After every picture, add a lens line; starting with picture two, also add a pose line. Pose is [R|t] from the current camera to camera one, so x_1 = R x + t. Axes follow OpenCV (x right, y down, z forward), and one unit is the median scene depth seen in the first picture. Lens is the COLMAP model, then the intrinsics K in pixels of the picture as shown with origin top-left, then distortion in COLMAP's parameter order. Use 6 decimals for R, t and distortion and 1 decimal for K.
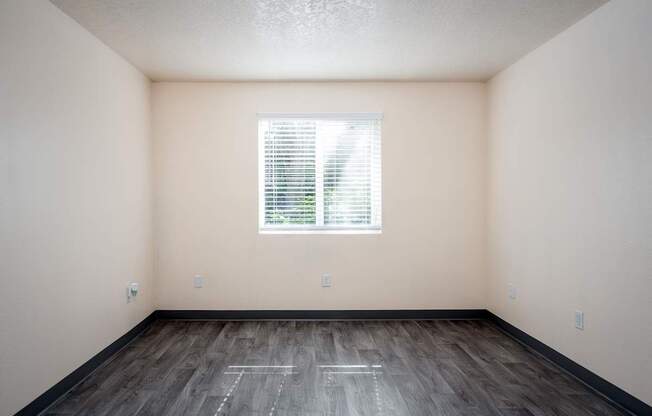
lens RADIAL K [[401.5, 0, 326.0], [0, 401.5, 208.0], [0, 0, 1]] dist [0.000873, -0.000490]
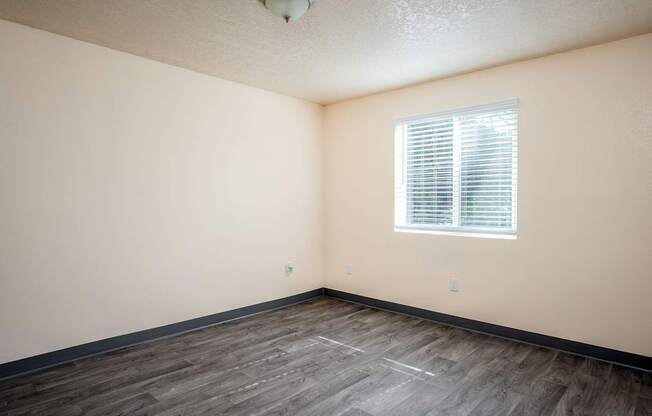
lens RADIAL K [[401.5, 0, 326.0], [0, 401.5, 208.0], [0, 0, 1]] dist [0.000873, -0.000490]
pose [[0.709106, 0.013518, -0.704972, 0.581580], [-0.017022, 0.999853, 0.002050, 0.002936], [0.704896, 0.010546, 0.709232, 0.137200]]
